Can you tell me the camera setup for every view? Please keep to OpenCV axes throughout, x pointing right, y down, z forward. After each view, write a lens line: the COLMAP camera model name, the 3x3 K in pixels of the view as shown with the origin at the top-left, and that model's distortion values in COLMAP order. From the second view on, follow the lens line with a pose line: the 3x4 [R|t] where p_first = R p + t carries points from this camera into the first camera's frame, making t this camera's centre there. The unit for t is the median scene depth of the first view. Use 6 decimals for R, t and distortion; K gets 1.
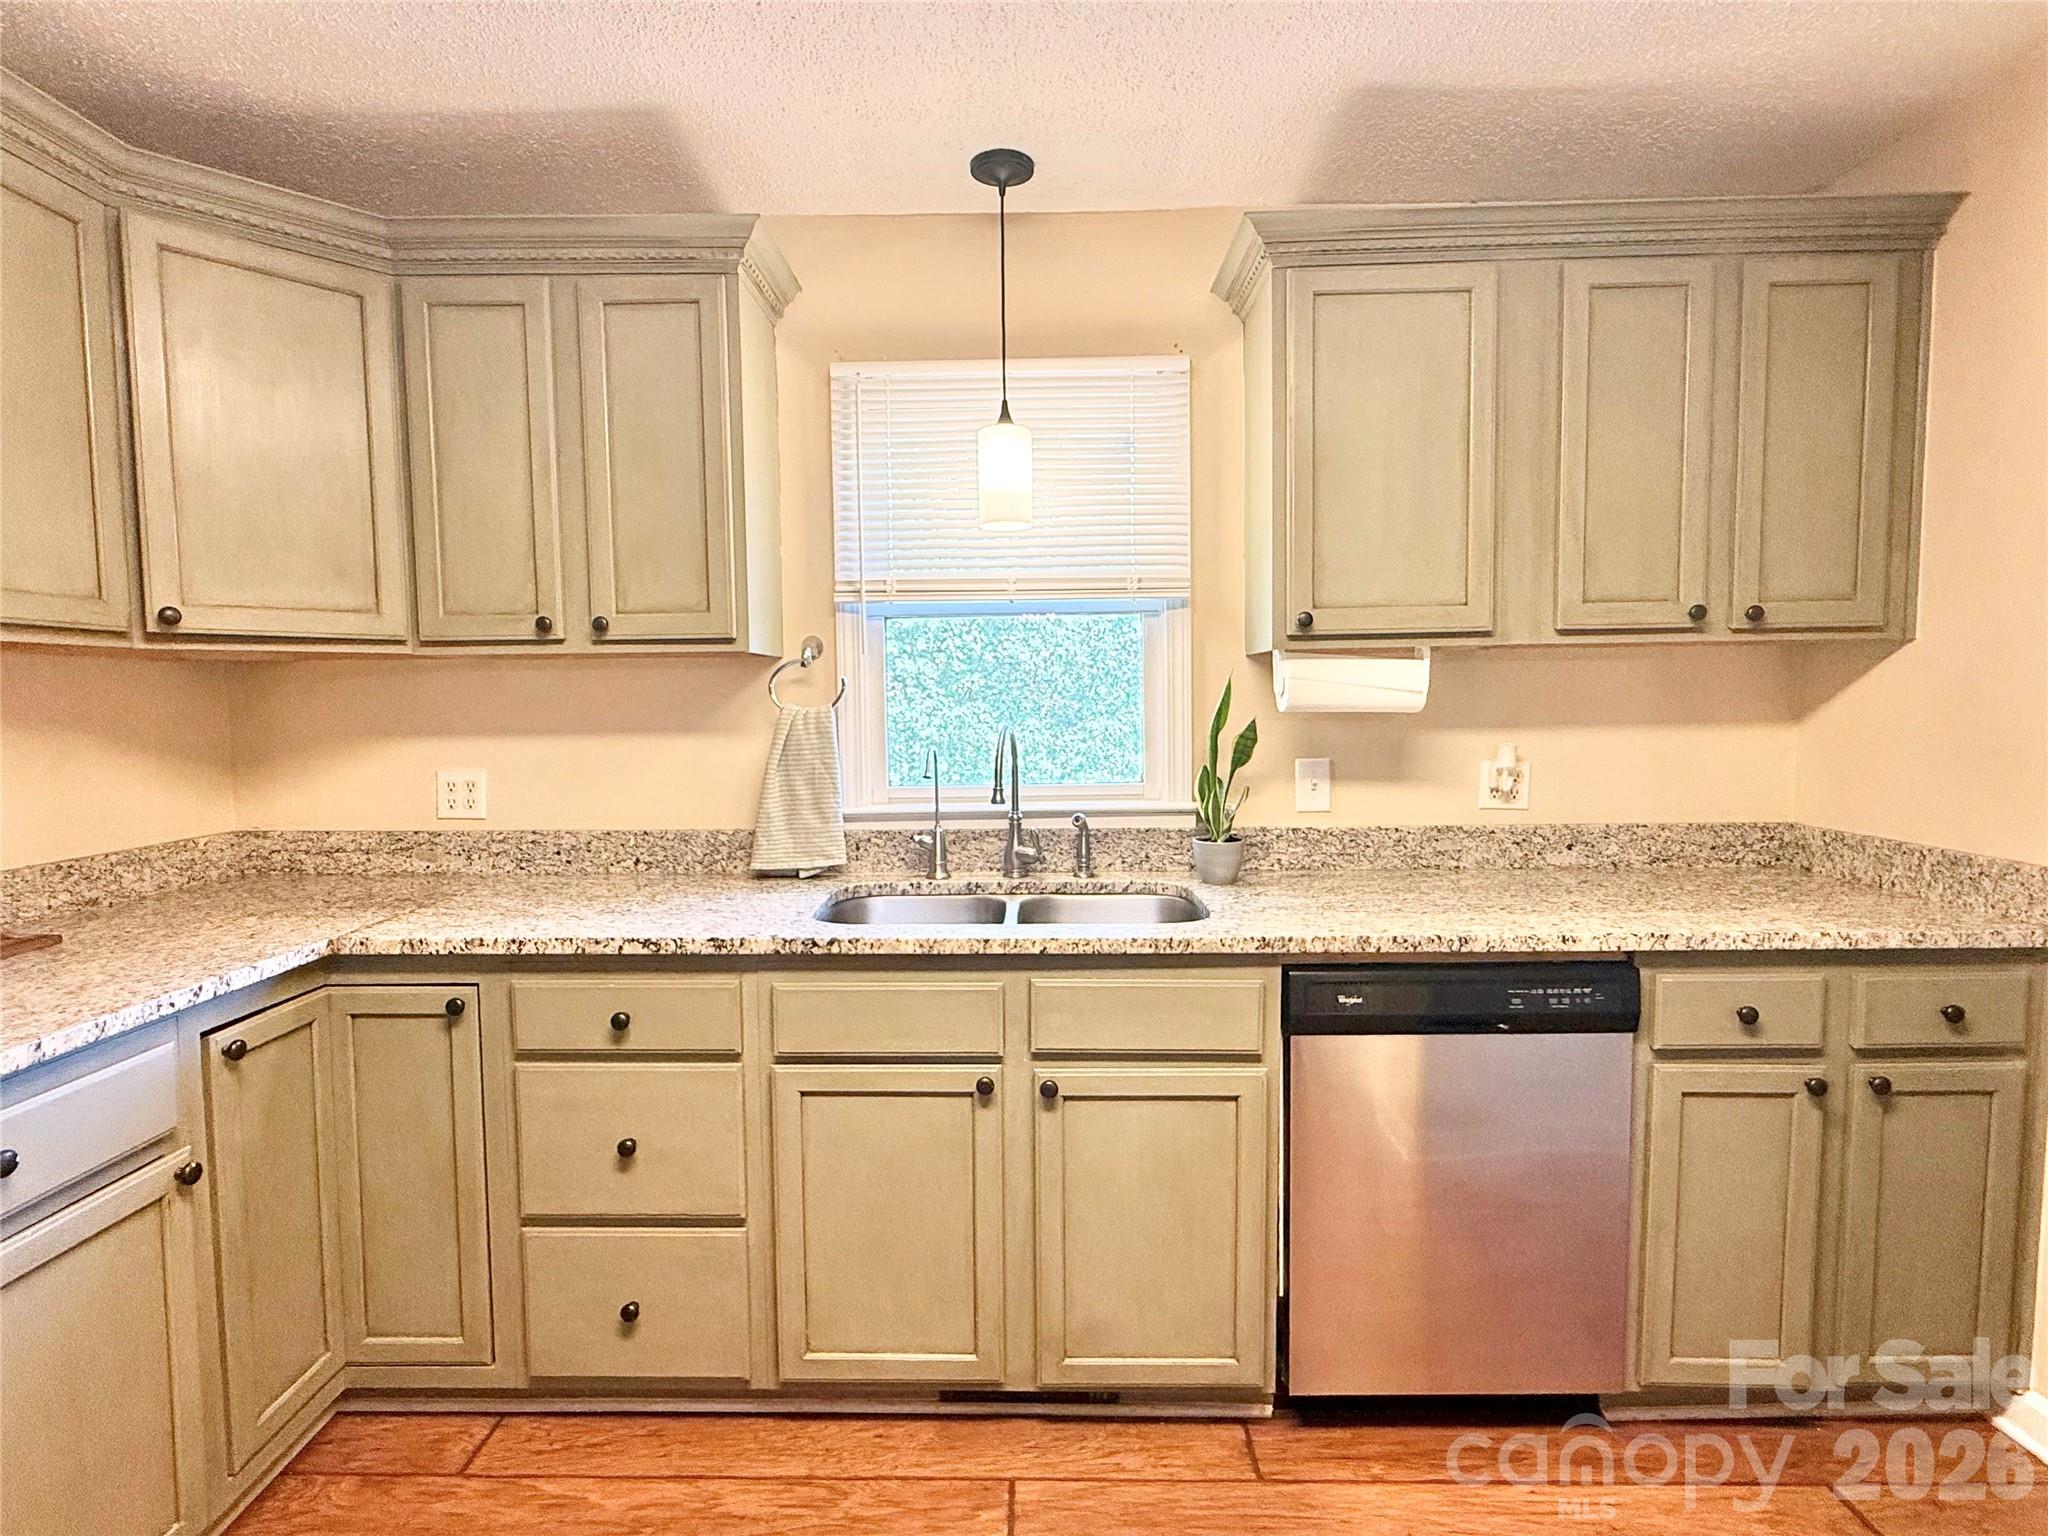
lens RADIAL K [[1022.2, 0, 1020.3], [0, 1022.2, 766.2], [0, 0, 1]] dist [-0.001177, 0.000815]
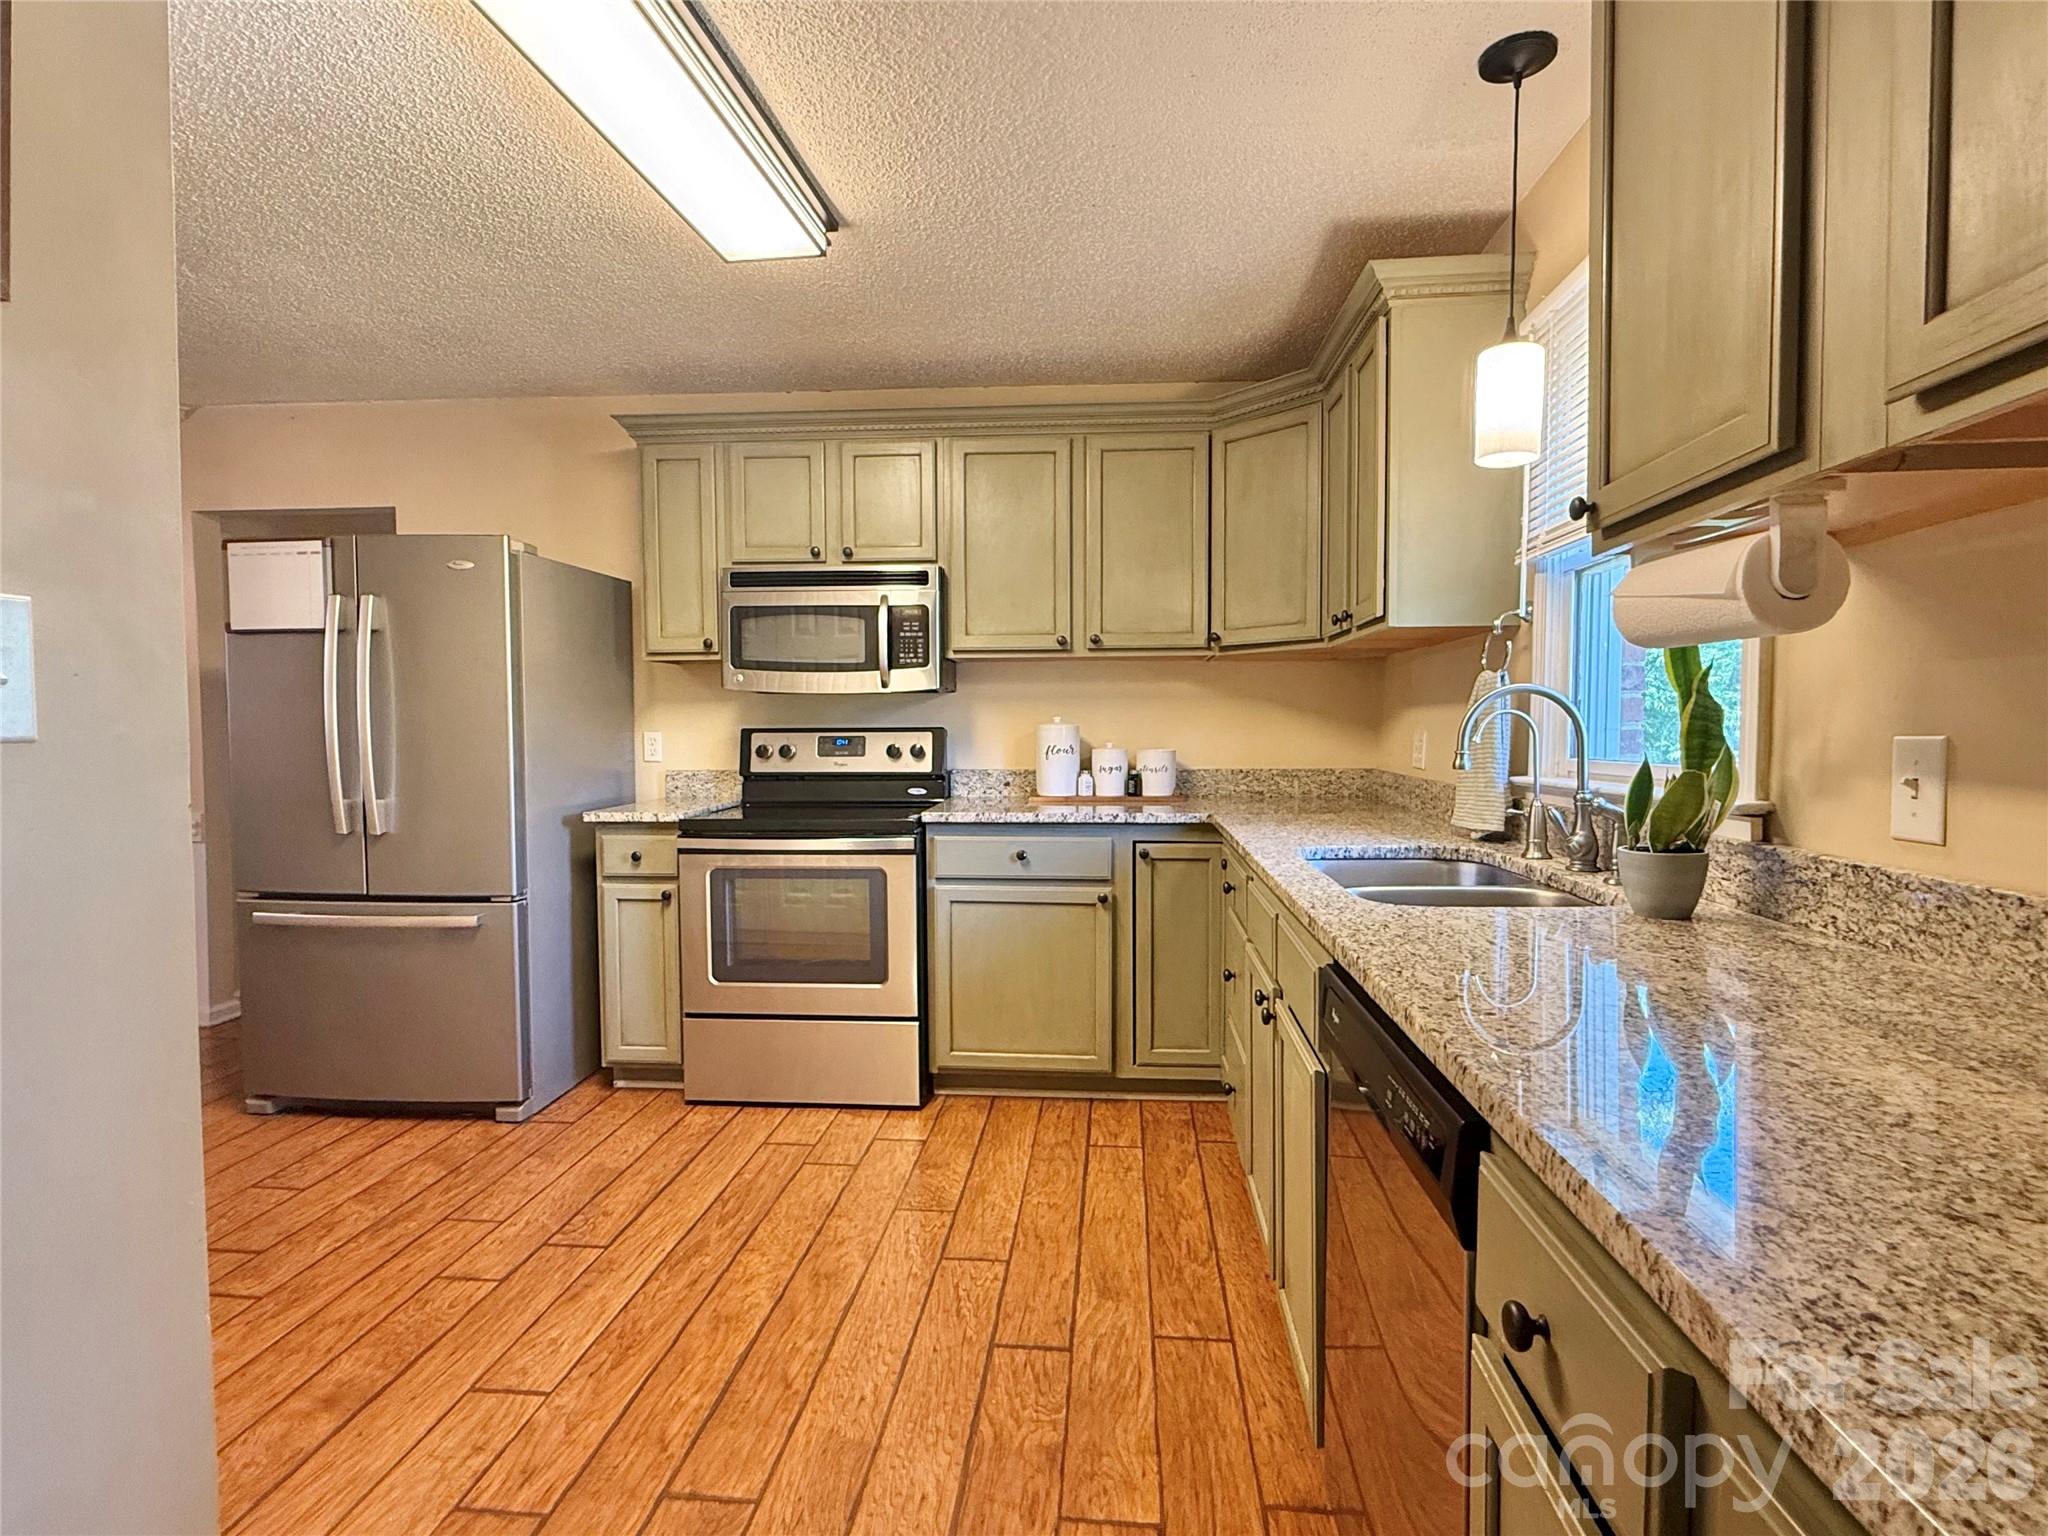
lens RADIAL K [[1022.2, 0, 1020.3], [0, 1022.2, 766.2], [0, 0, 1]] dist [-0.001177, 0.000815]
pose [[-0.078533, 0.050868, -0.995613, 0.967357], [-0.060138, 0.996637, 0.055664, 0.007069], [0.995096, 0.064246, -0.075209, 0.699929]]
